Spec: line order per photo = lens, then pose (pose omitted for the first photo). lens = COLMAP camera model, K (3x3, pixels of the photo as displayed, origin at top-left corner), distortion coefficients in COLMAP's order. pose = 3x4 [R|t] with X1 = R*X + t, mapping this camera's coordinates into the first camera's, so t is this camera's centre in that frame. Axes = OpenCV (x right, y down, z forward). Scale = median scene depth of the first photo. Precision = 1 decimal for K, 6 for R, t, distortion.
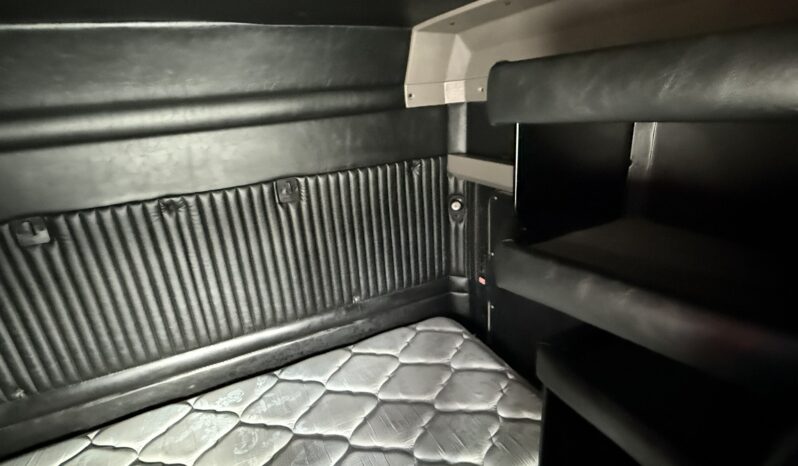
lens RADIAL K [[382.1, 0, 390.9], [0, 382.1, 231.8], [0, 0, 1]] dist [0.001616, -0.000564]
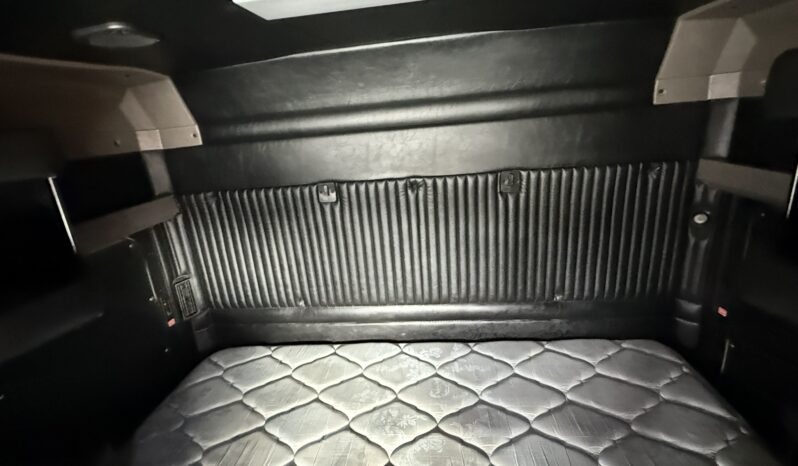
lens RADIAL K [[382.1, 0, 394.0], [0, 382.1, 234.8], [0, 0, 1]] dist [0.001616, -0.000564]
pose [[0.865886, 0.155805, -0.475359, -0.015033], [-0.151850, 0.987286, 0.046995, 0.040079], [0.476637, 0.031492, 0.878536, -0.106798]]
